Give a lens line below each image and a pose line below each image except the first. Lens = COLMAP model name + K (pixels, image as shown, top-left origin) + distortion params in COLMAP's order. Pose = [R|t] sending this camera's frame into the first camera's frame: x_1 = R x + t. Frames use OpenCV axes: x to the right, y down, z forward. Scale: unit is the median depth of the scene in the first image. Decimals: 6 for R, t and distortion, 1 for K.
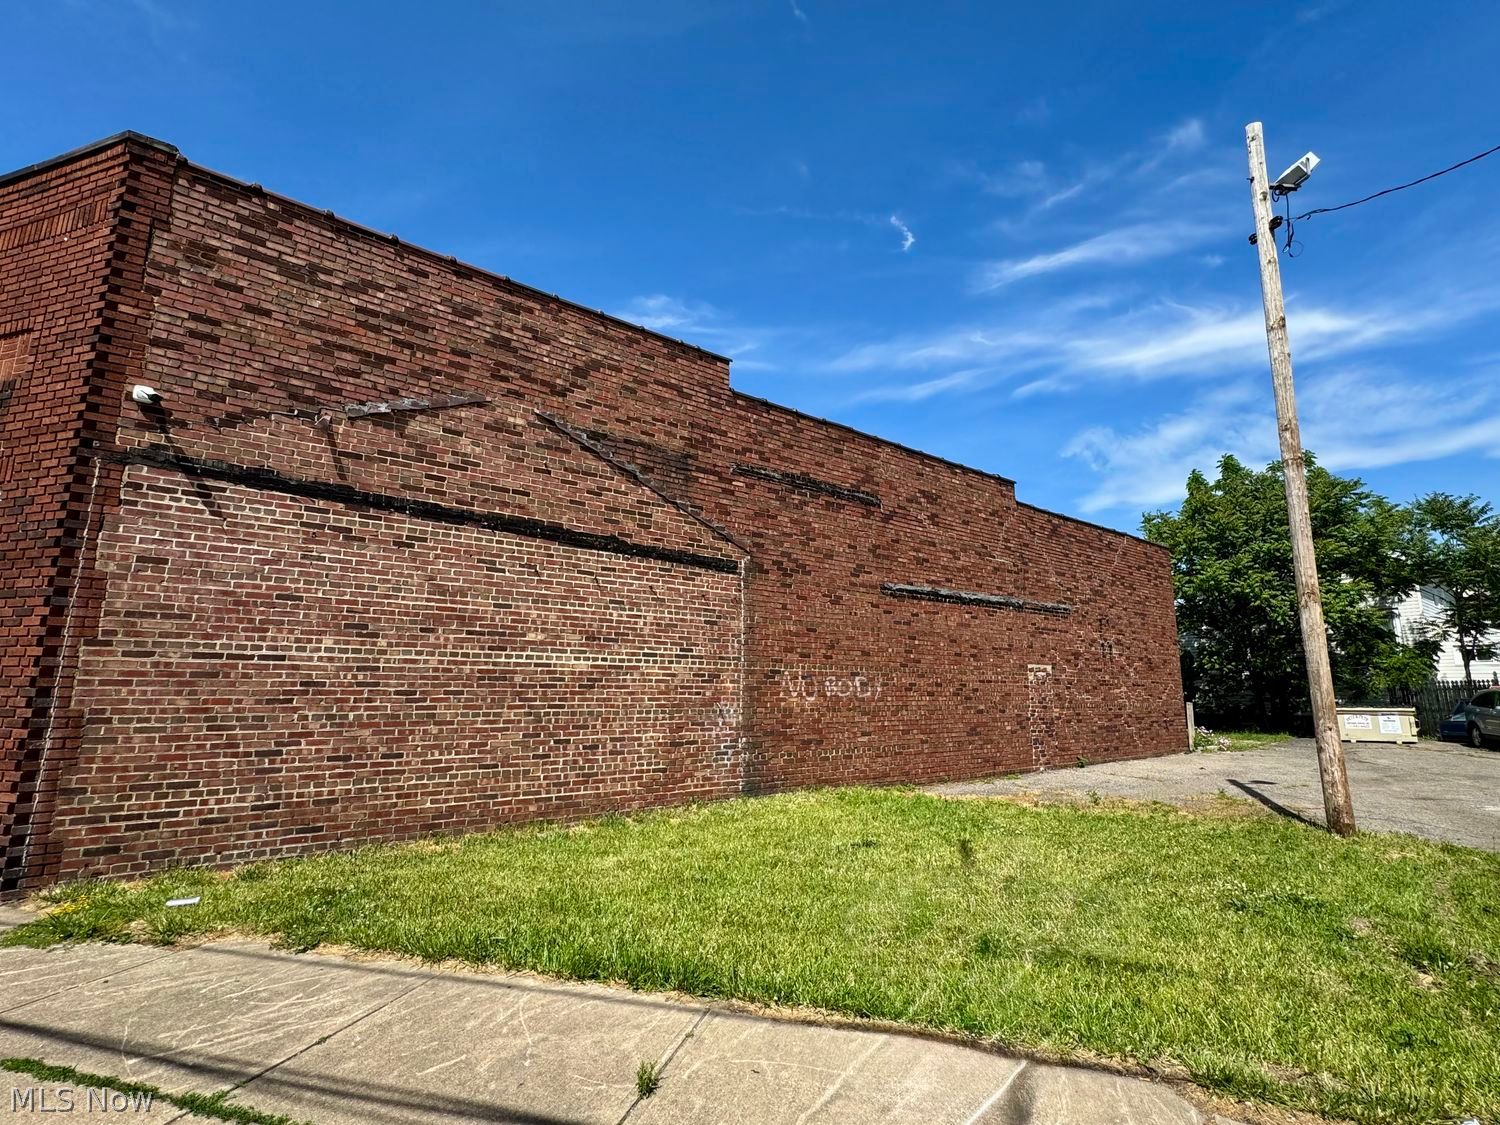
lens RADIAL K [[649.9, 0, 750.0], [0, 649.9, 562.5], [0, 0, 1]] dist [-0.002239, 0.000157]
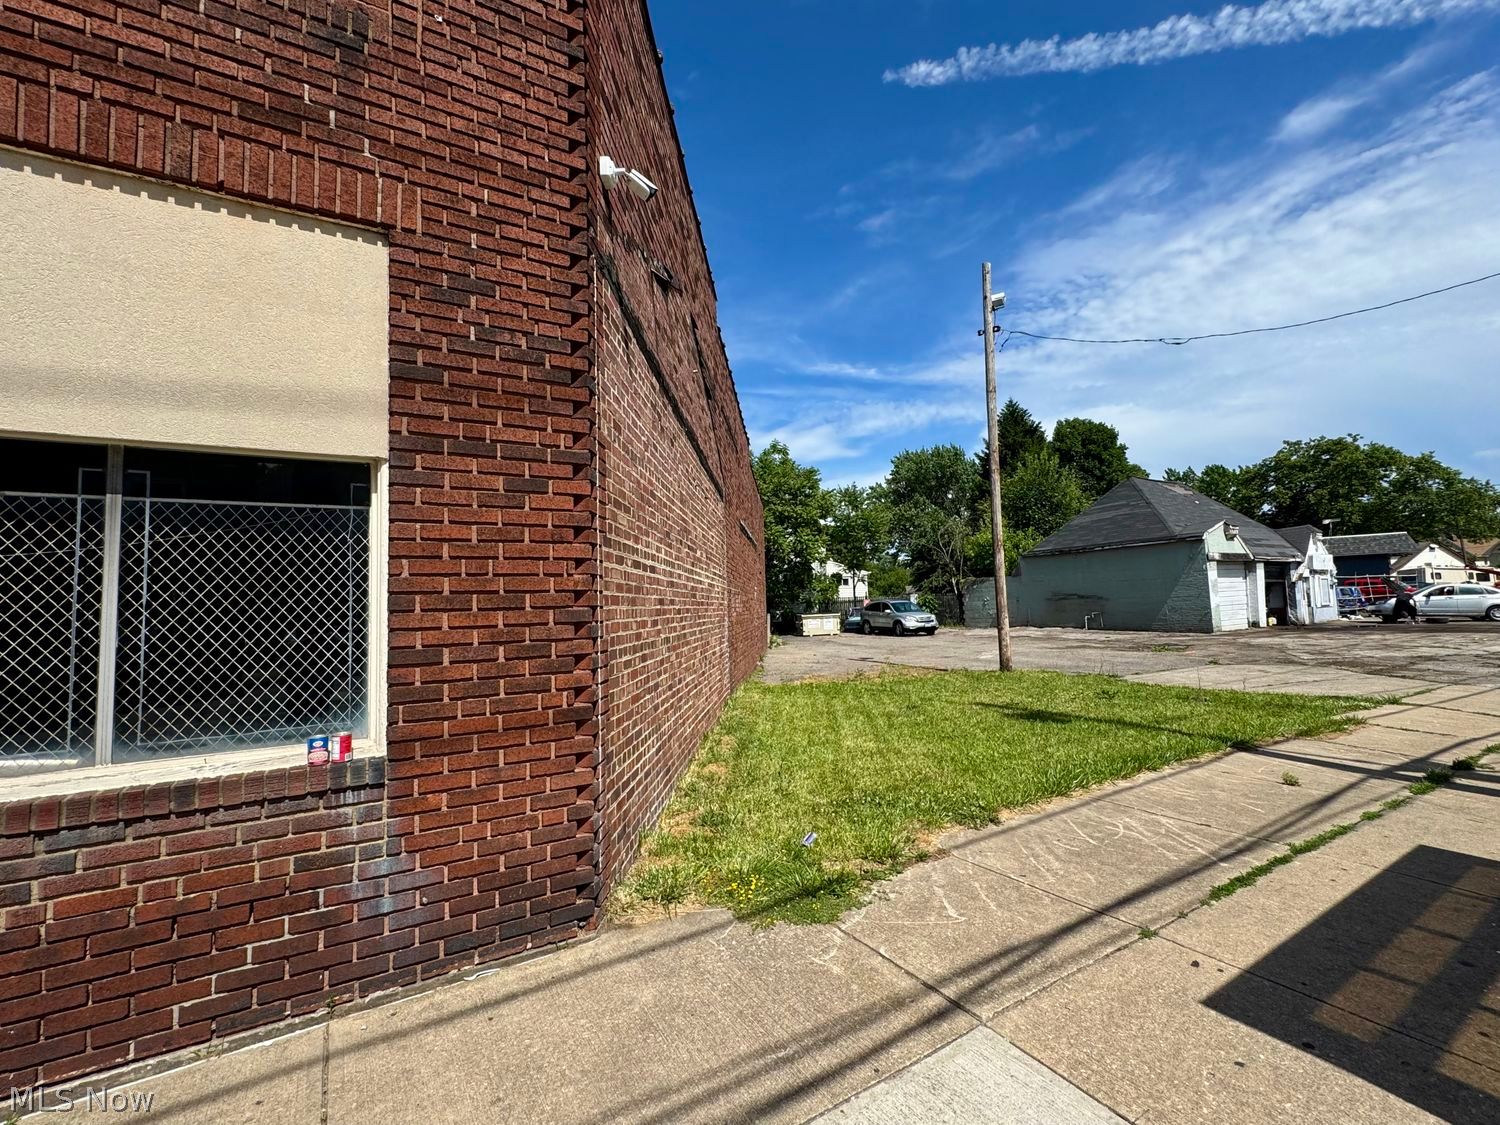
lens RADIAL K [[604.3, 0, 750.0], [0, 604.3, 562.5], [0, 0, 1]] dist [0.013275, -0.000050]
pose [[0.709791, 0.025102, 0.703965, -1.850065], [-0.100198, 0.992801, 0.065626, 0.118140], [-0.697250, -0.117116, 0.707196, 0.624006]]
